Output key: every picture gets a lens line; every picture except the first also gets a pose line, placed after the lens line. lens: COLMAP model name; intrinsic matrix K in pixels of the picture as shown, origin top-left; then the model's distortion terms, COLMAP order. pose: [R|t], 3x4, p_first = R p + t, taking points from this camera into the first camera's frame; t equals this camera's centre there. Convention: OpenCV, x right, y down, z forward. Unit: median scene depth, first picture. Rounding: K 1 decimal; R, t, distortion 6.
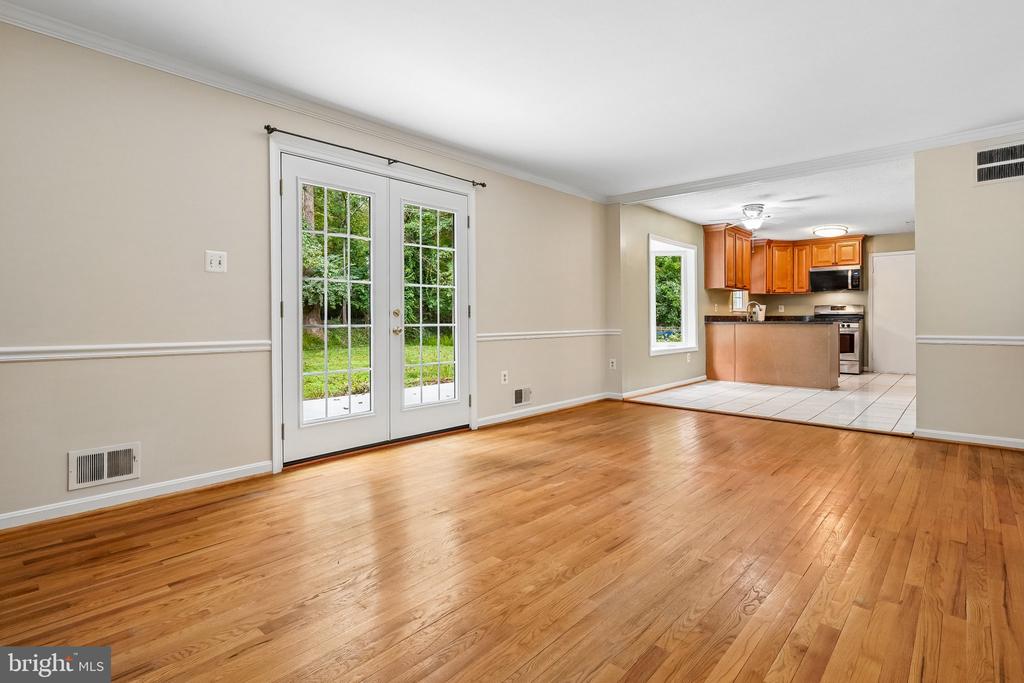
lens RADIAL K [[499.9, 0, 510.6], [0, 499.9, 317.1], [0, 0, 1]] dist [0.001438, 0.000504]
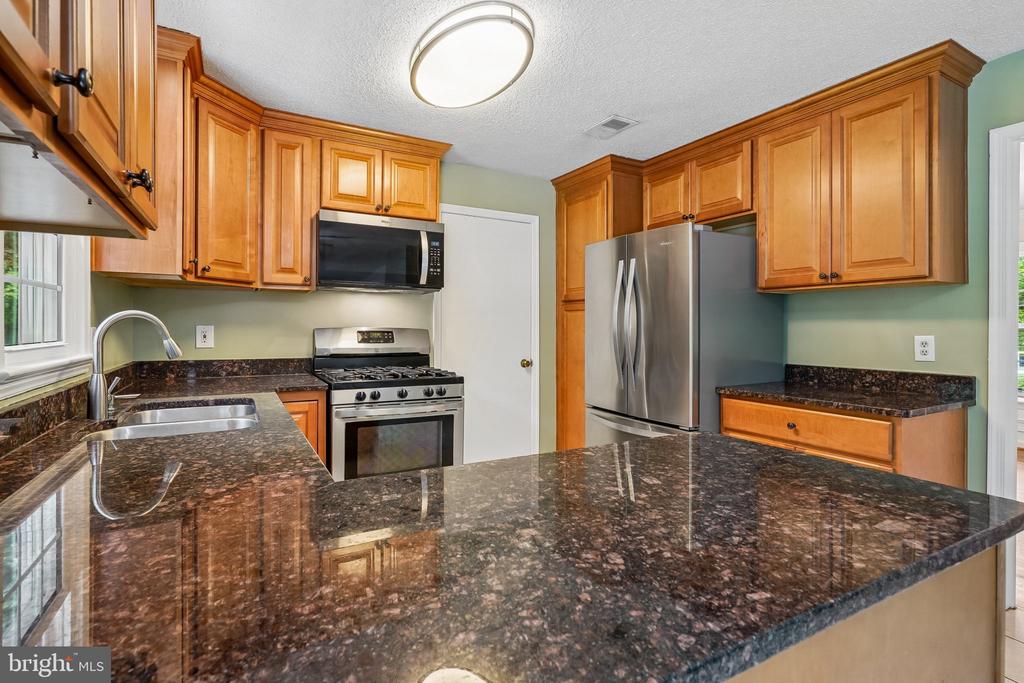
lens RADIAL K [[496.5, 0, 509.8], [0, 496.5, 330.9], [0, 0, 1]] dist [-0.014276, 0.000071]
pose [[0.327266, -0.000914, 0.944932, 0.405790], [-0.007053, 0.999969, 0.003410, -0.028128], [-0.944906, -0.007780, 0.327249, 0.922377]]
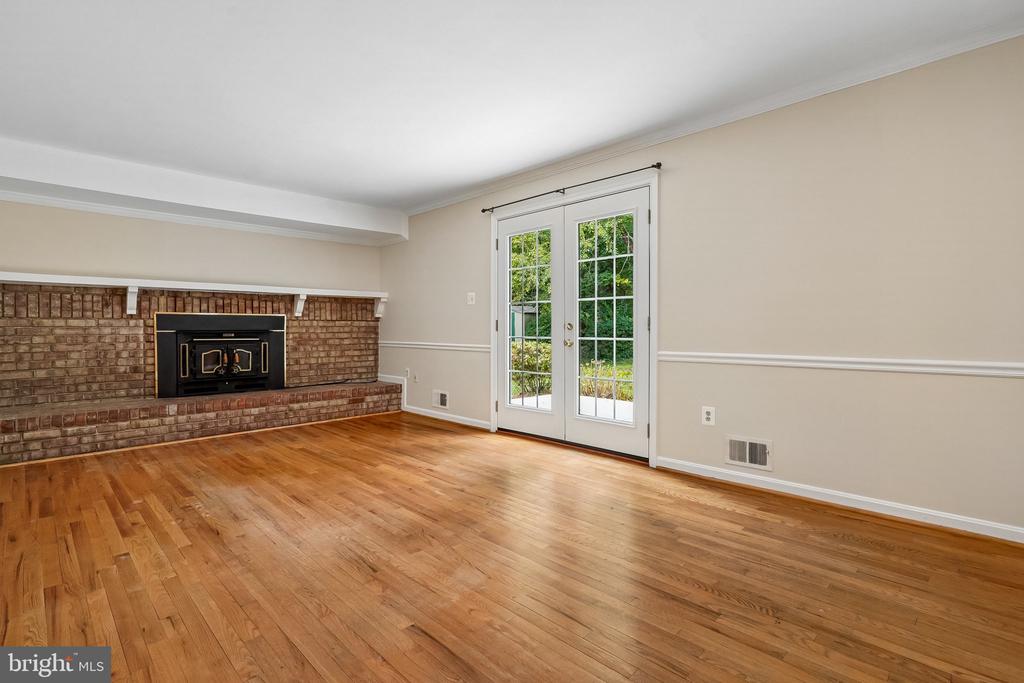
lens RADIAL K [[497.7, 0, 507.8], [0, 497.7, 322.8], [0, 0, 1]] dist [-0.001616, 0.000252]
pose [[-0.057712, -0.008674, -0.998296, 0.425610], [0.006282, 0.999939, -0.009051, -0.003631], [0.998314, -0.006793, -0.057654, 0.455774]]
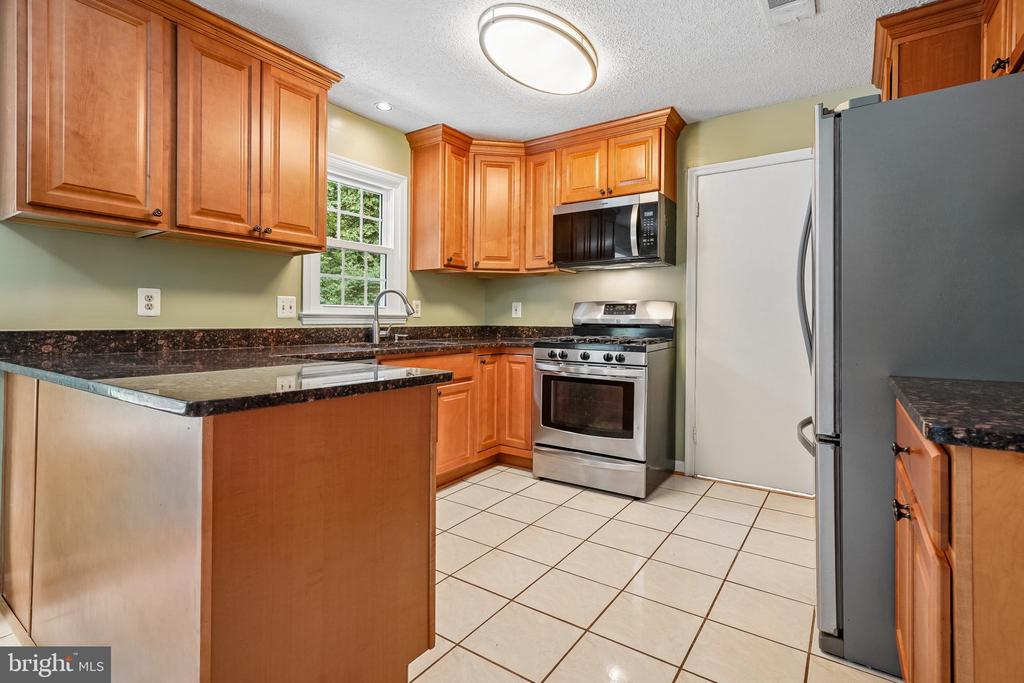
lens RADIAL K [[492.5, 0, 502.7], [0, 492.5, 319.0], [0, 0, 1]] dist [0.006378, 0.000869]
pose [[0.992813, 0.005817, 0.119531, 0.602109], [-0.005738, 0.999983, -0.001007, -0.010382], [-0.119534, 0.000314, 0.992830, 0.727944]]
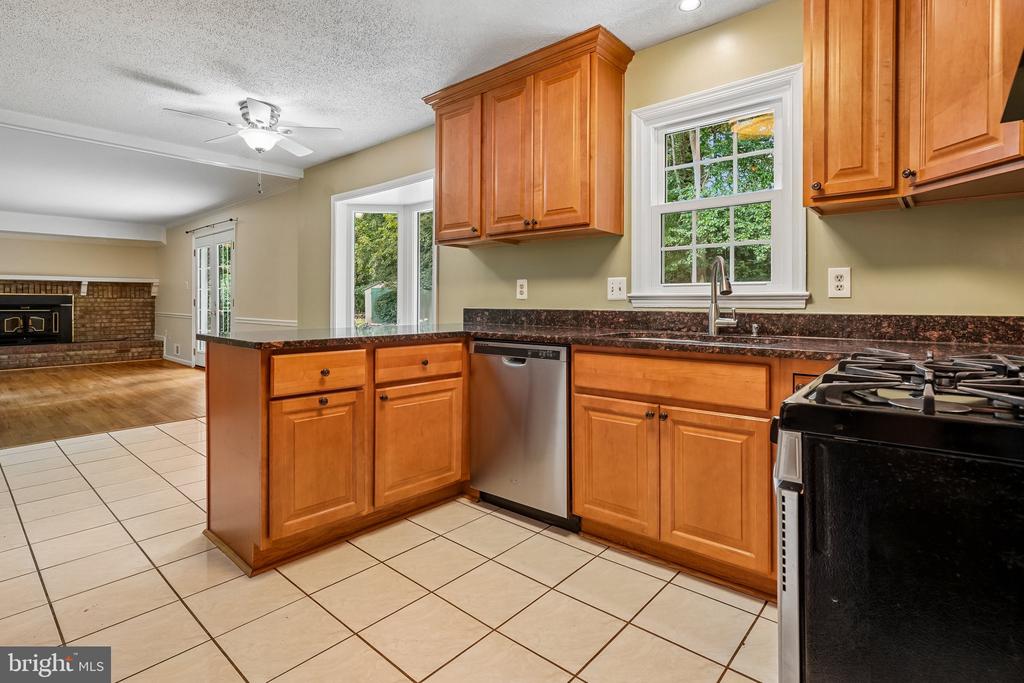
lens RADIAL K [[505.2, 0, 510.6], [0, 505.2, 301.5], [0, 0, 1]] dist [-0.001098, 0.000478]
pose [[0.016397, 0.004306, -0.999856, 0.844333], [0.001842, 0.999989, 0.004337, -0.011317], [0.999864, -0.001913, 0.016389, 1.027207]]
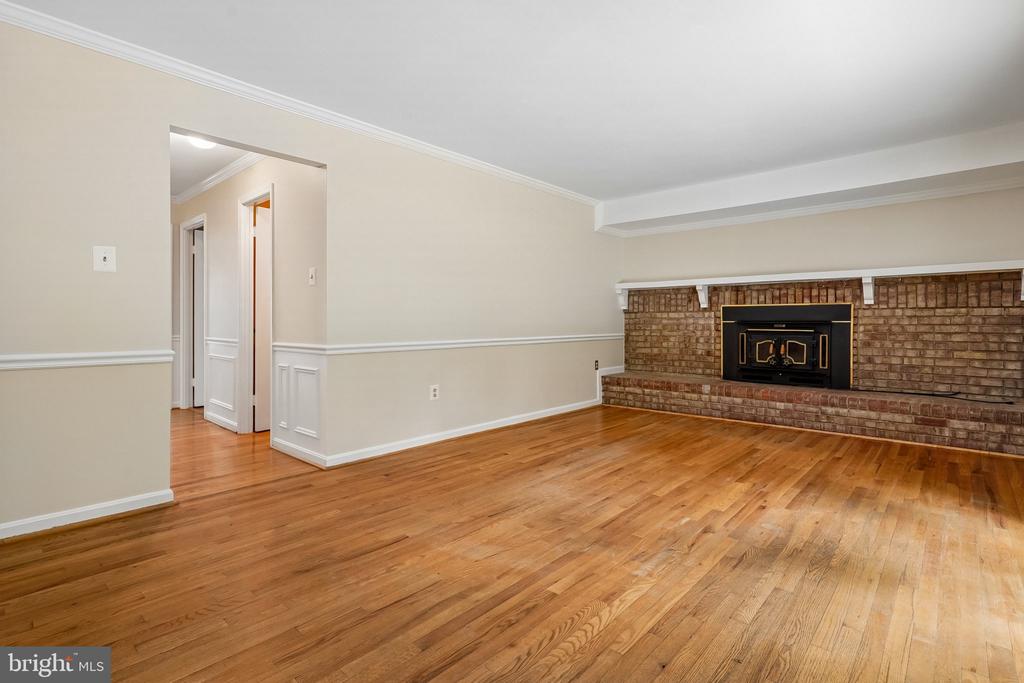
lens RADIAL K [[497.7, 0, 507.8], [0, 497.7, 322.8], [0, 0, 1]] dist [-0.001616, 0.000252]
pose [[-0.999997, 0.002521, -0.000452, 0.149877], [0.002522, 0.999996, -0.001359, 0.000264], [0.000448, -0.001360, -0.999999, 0.695694]]
